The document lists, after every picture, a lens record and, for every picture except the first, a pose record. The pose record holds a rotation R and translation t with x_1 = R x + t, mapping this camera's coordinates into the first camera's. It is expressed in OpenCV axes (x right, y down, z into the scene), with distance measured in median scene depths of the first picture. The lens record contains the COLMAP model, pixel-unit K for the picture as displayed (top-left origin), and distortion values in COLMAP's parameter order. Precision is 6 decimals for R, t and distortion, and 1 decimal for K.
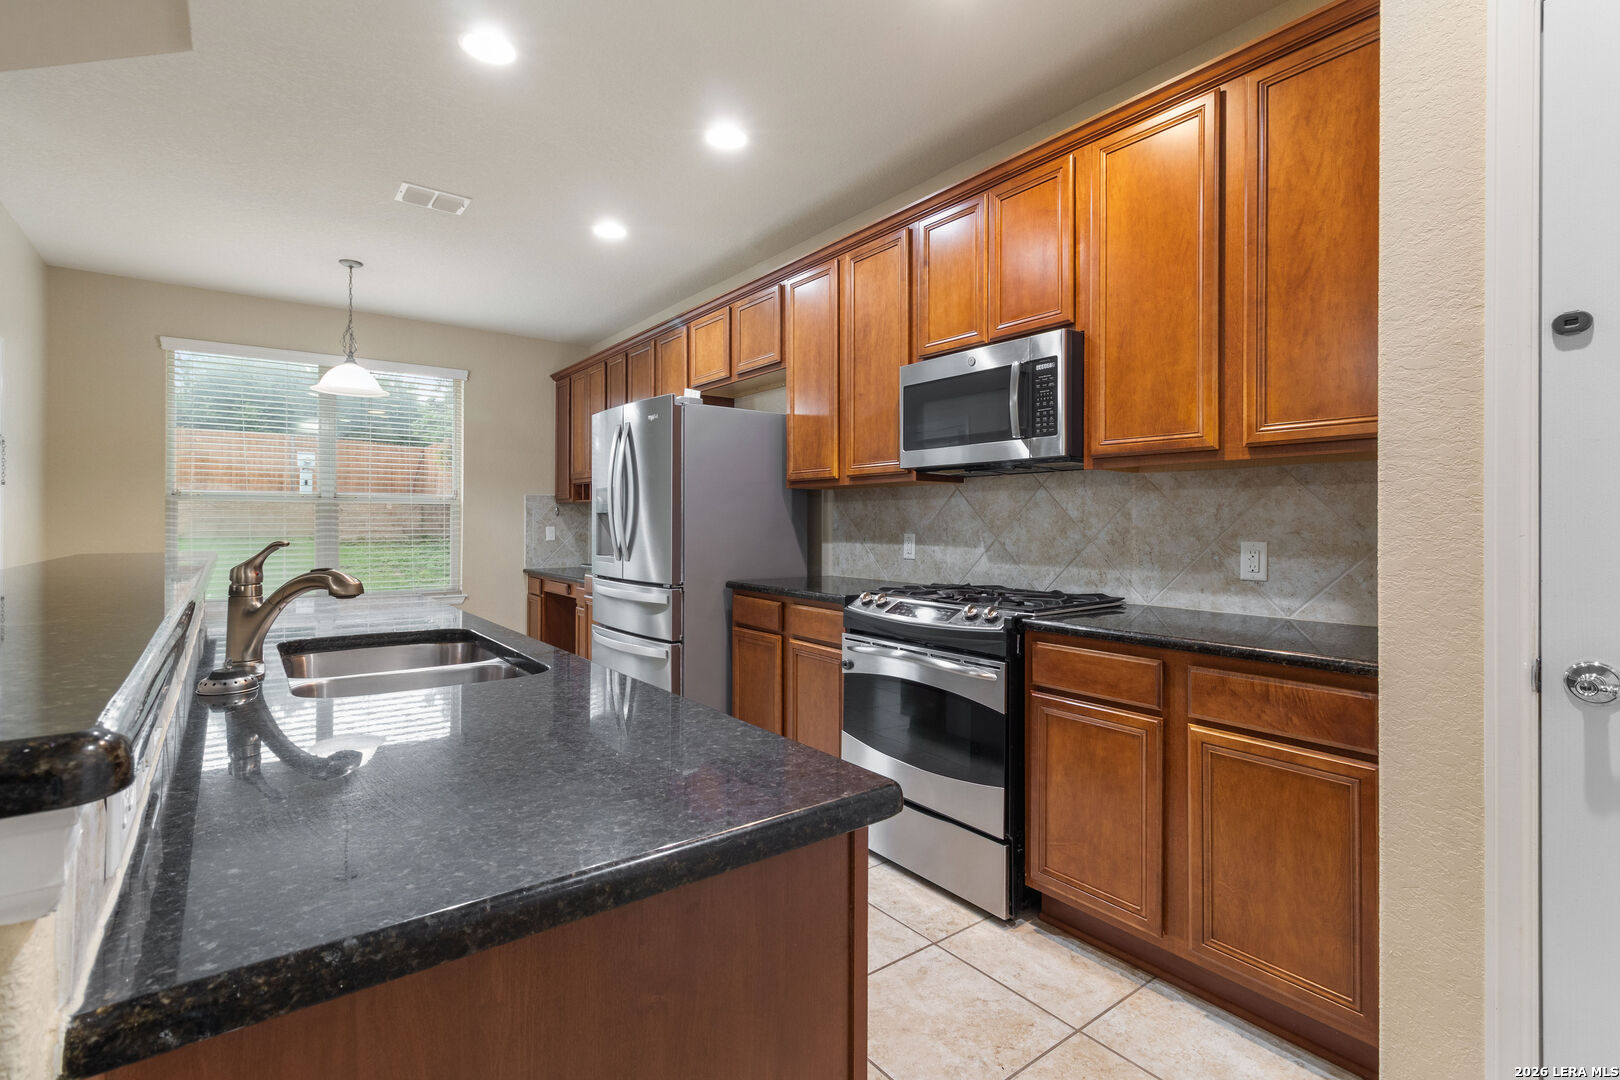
lens RADIAL K [[745.7, 0, 816.8], [0, 745.7, 522.4], [0, 0, 1]] dist [0.001843, 0.000174]
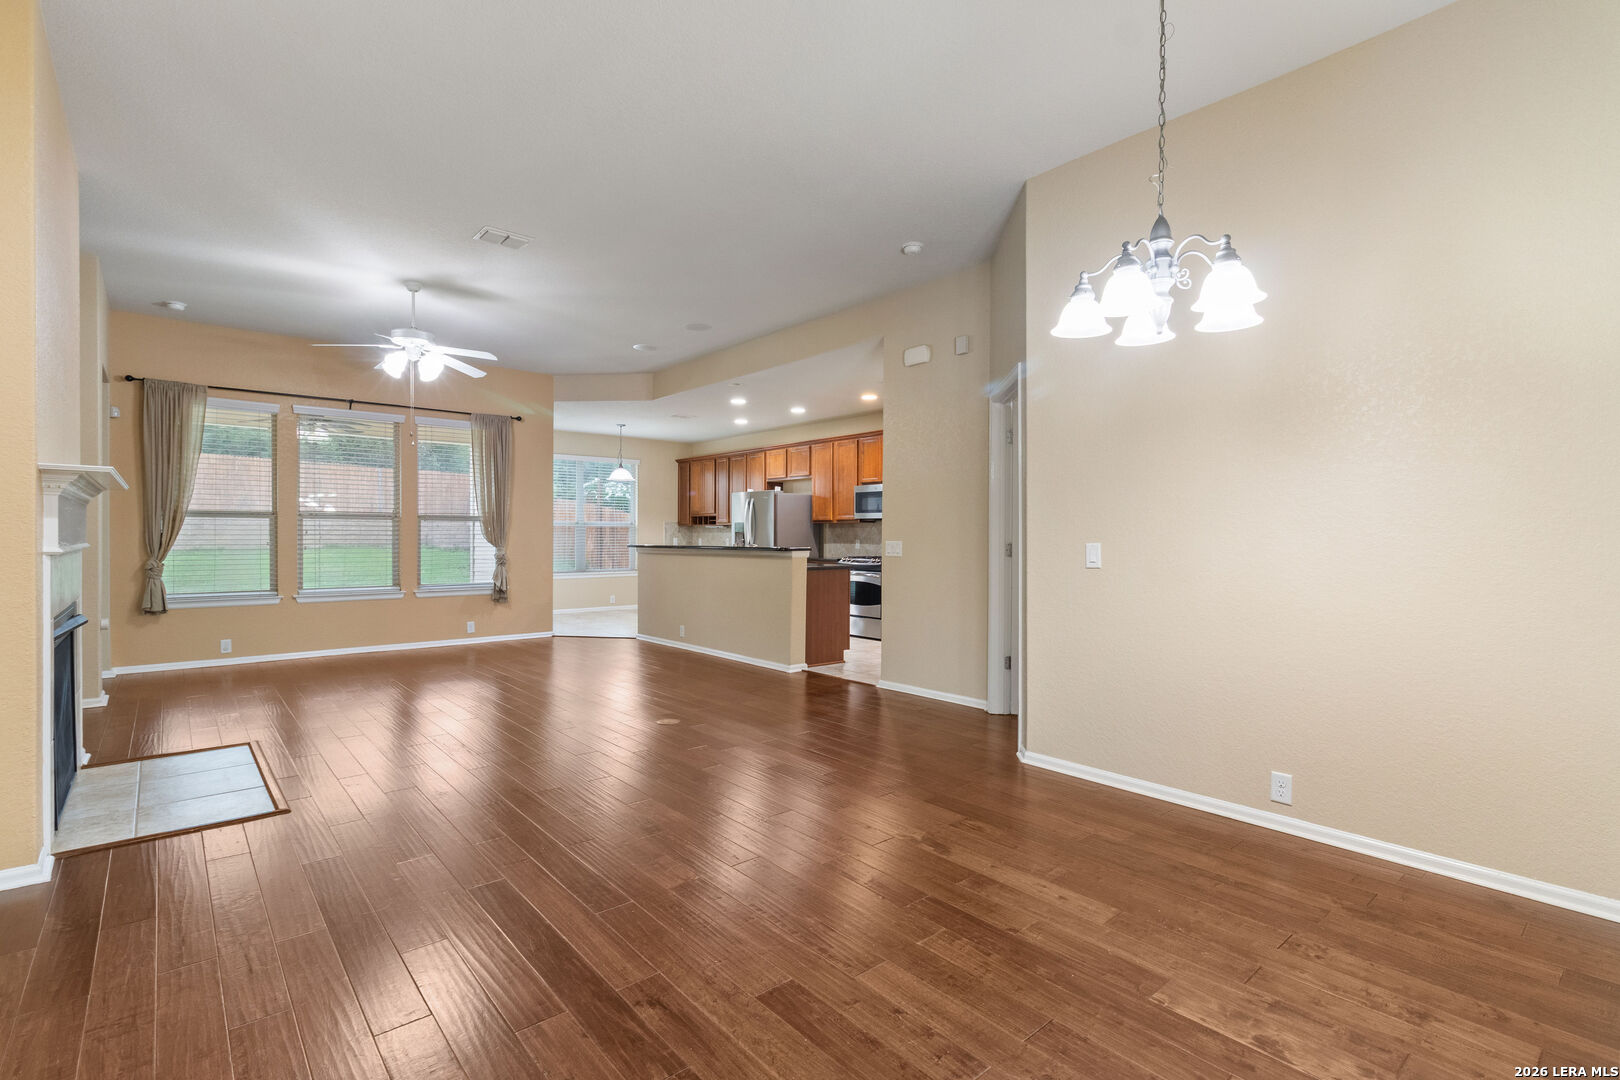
lens RADIAL K [[758.3, 0, 810.0], [0, 758.3, 540.0], [0, 0, 1]] dist [0.001256, 0.000207]
pose [[0.998238, 0.000790, 0.059337, -0.213966], [-0.001132, 0.999983, 0.005720, -0.001367], [-0.059332, -0.005777, 0.998222, -1.758803]]
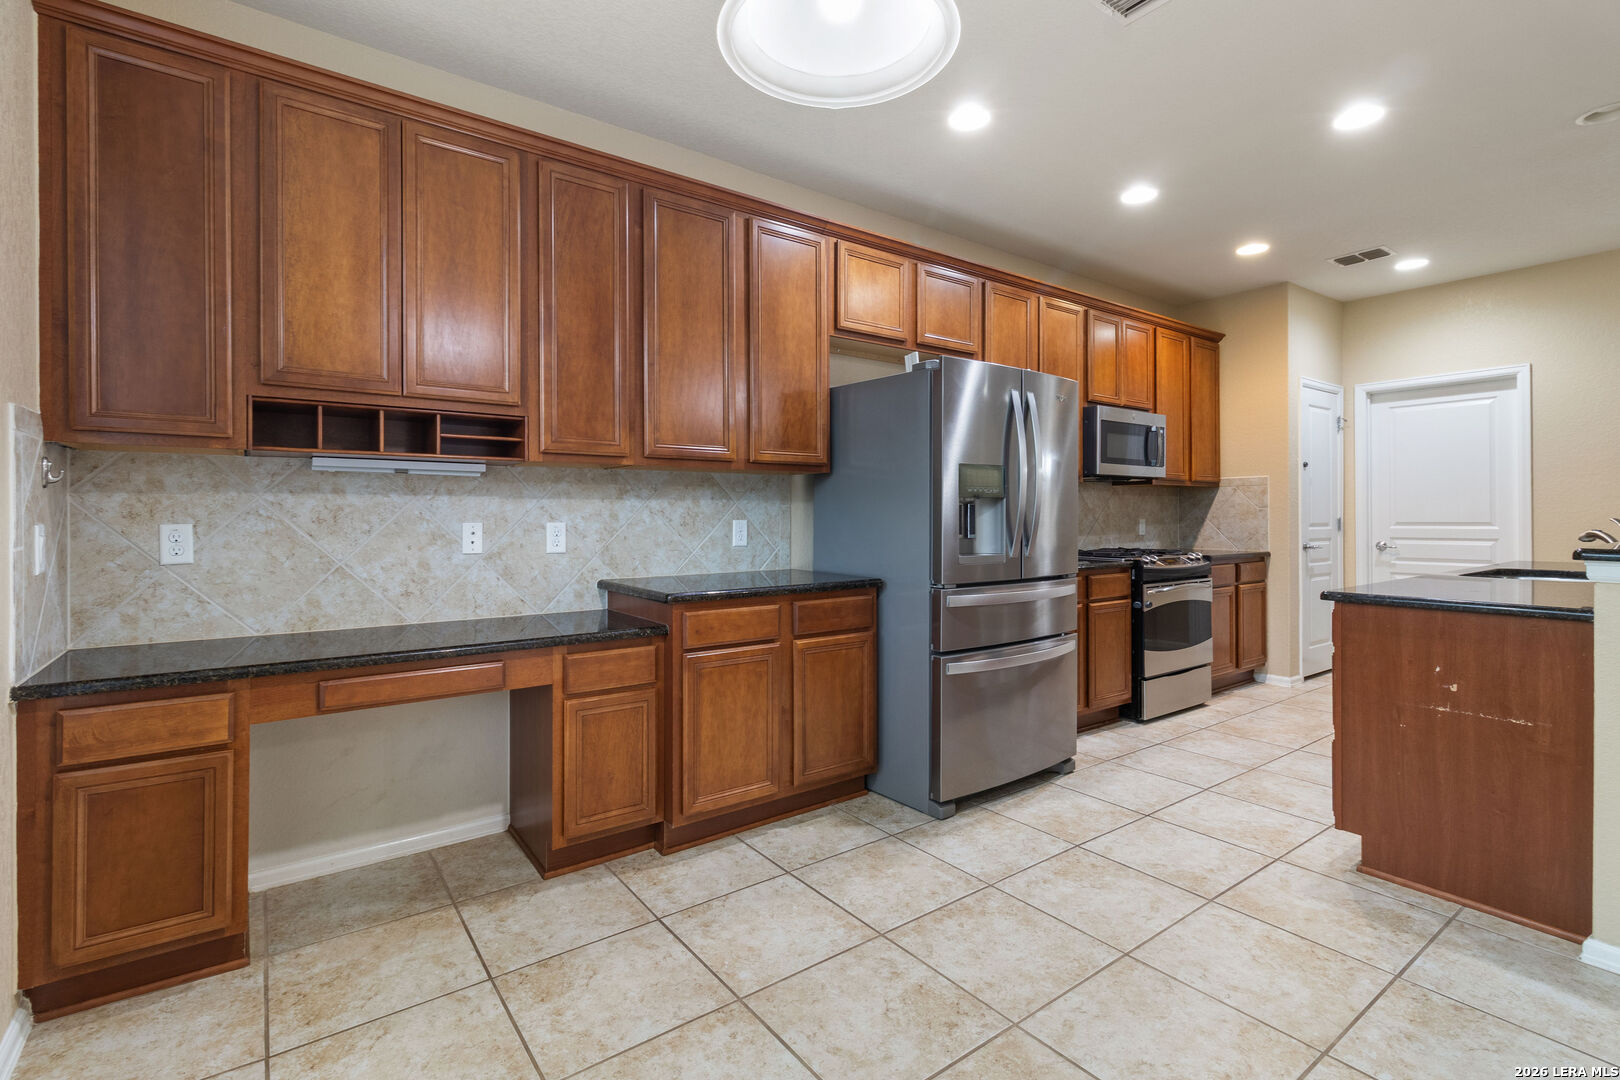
lens RADIAL K [[745.7, 0, 816.8], [0, 745.7, 522.4], [0, 0, 1]] dist [0.001843, 0.000174]
pose [[0.016549, -0.009670, 0.999816, -1.159624], [0.002088, 0.999951, 0.009637, 0.007763], [-0.999861, 0.001928, 0.016568, 1.290072]]
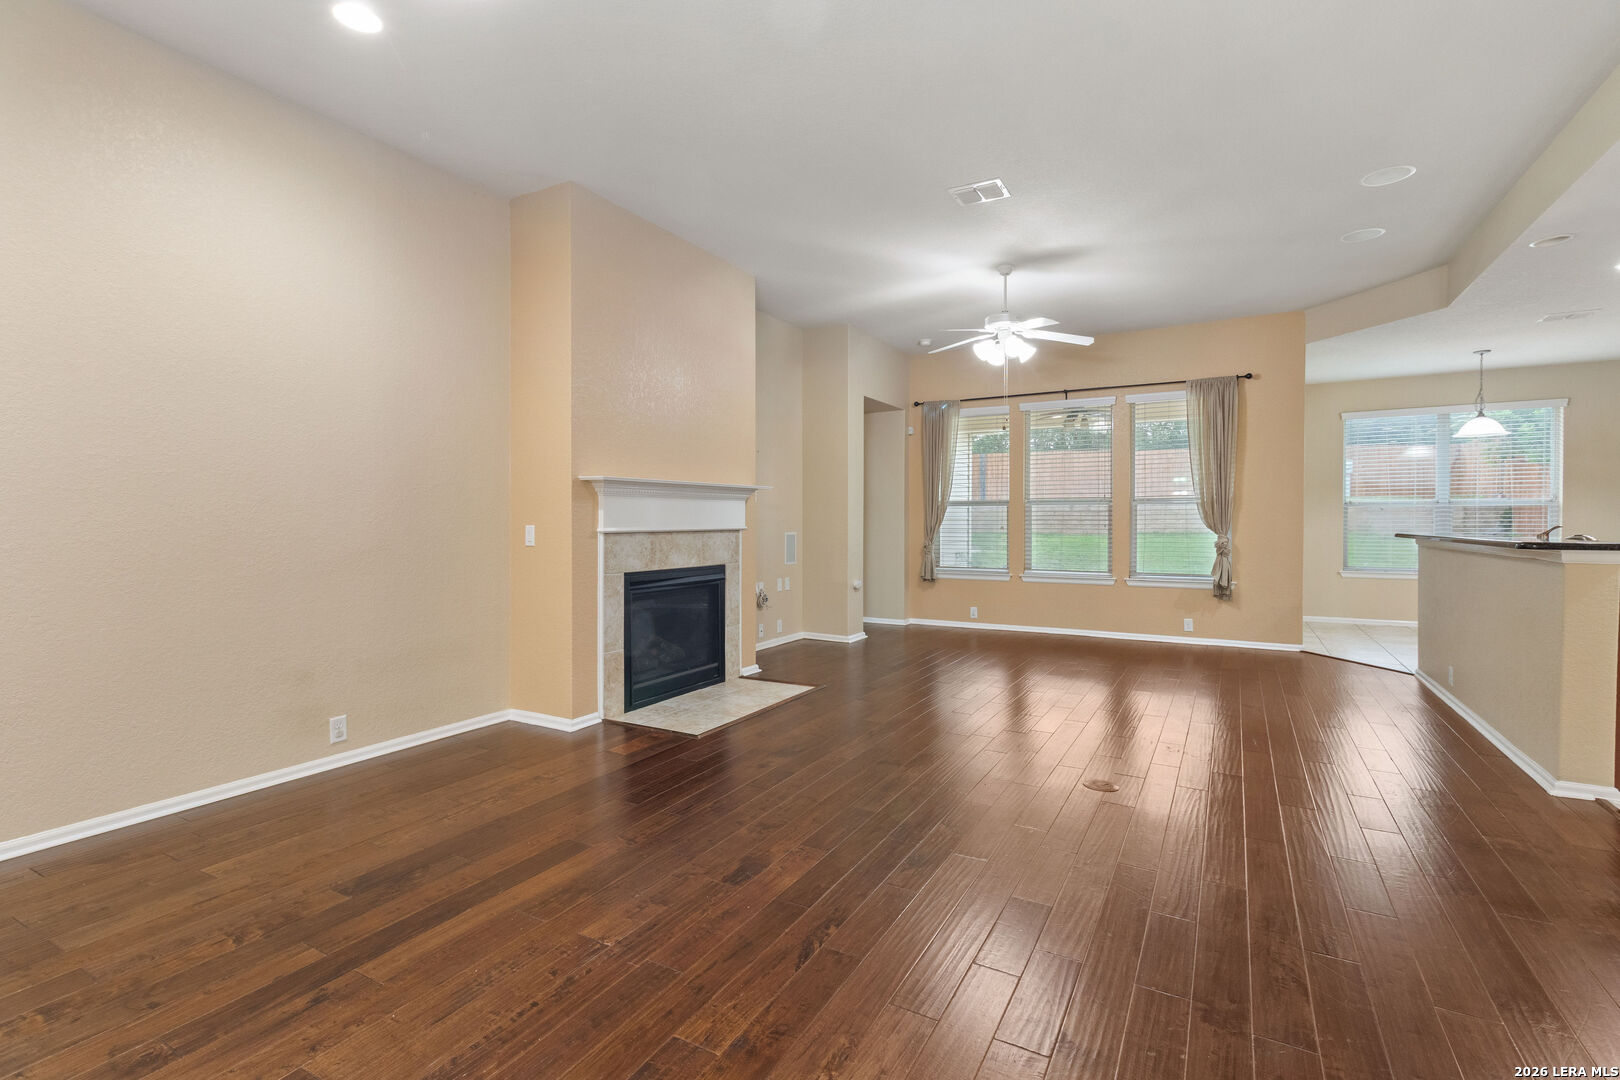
lens RADIAL K [[745.7, 0, 816.8], [0, 745.7, 522.4], [0, 0, 1]] dist [0.001843, 0.000174]
pose [[0.393913, -0.000236, -0.919148, 0.322365], [0.002607, 0.999996, 0.000860, 0.000797], [0.919144, -0.002735, 0.393912, -1.097682]]
